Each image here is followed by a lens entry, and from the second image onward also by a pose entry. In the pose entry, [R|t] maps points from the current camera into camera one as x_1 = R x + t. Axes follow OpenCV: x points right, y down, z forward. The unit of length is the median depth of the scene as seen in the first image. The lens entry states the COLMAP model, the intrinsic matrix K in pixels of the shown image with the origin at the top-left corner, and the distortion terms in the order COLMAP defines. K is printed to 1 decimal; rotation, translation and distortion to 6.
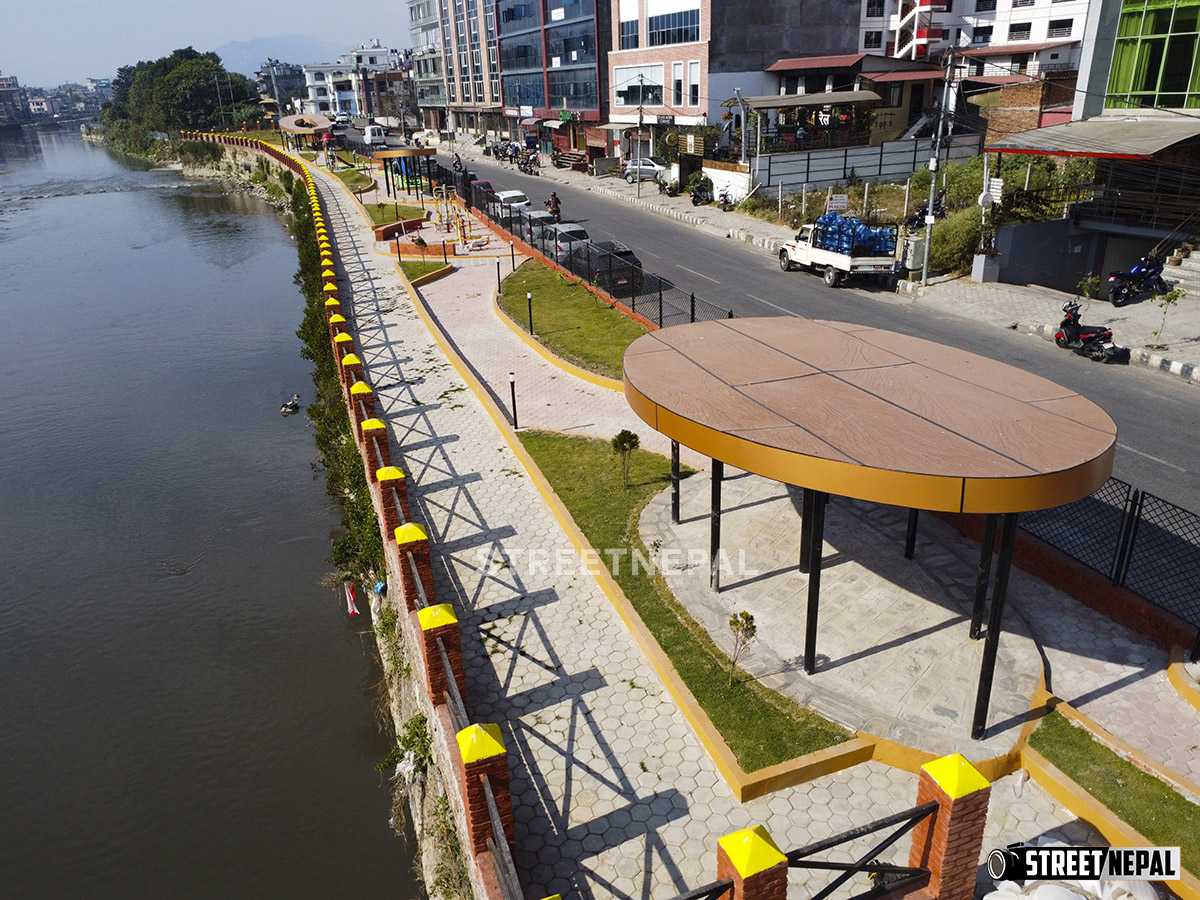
lens RADIAL K [[897.1, 0, 589.3], [0, 897.1, 461.8], [0, 0, 1]] dist [0.006531, 0.003867]
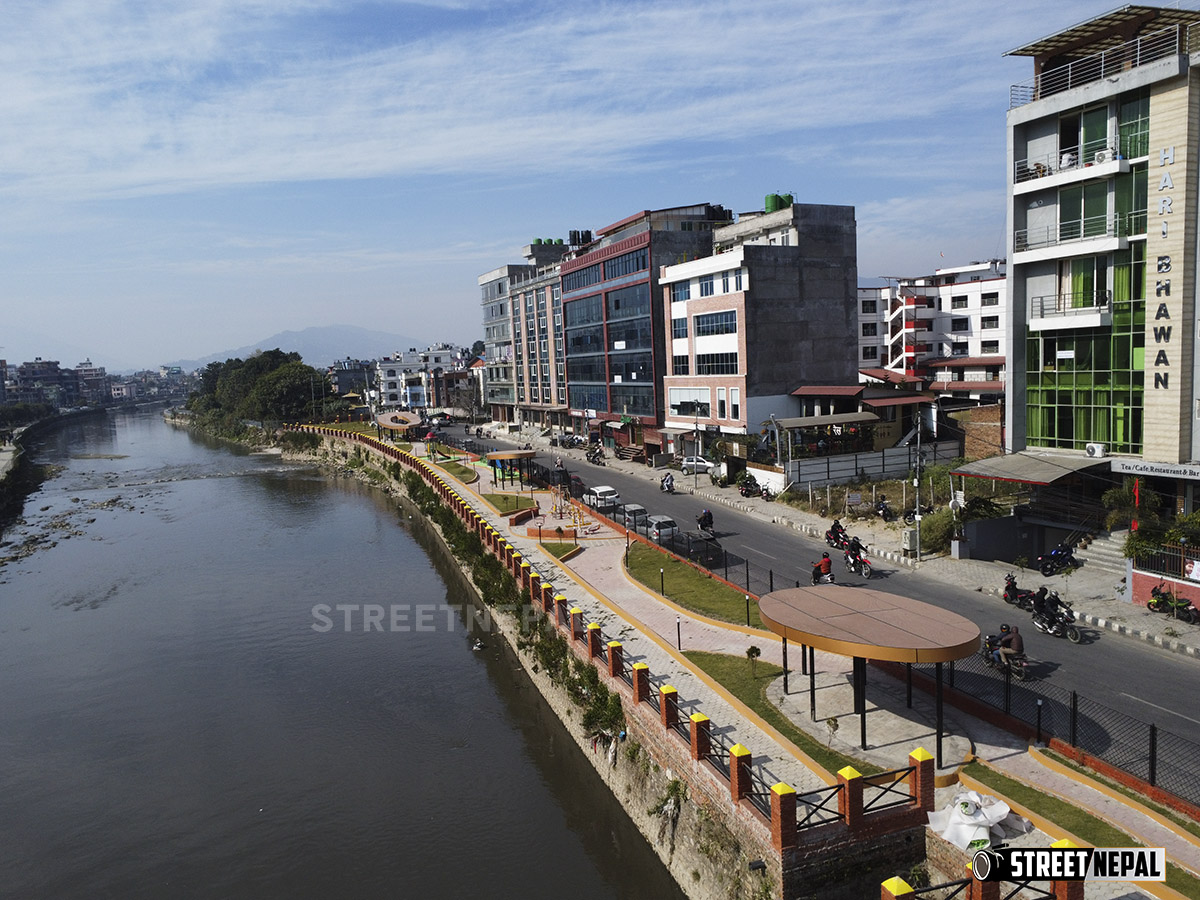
lens RADIAL K [[897.1, 0, 589.3], [0, 897.1, 461.8], [0, 0, 1]] dist [0.006531, 0.003867]
pose [[0.999717, -0.006112, -0.022989, -0.056873], [-0.000689, 0.958588, -0.284797, 0.028624], [0.023777, 0.284732, 0.958312, -0.202183]]
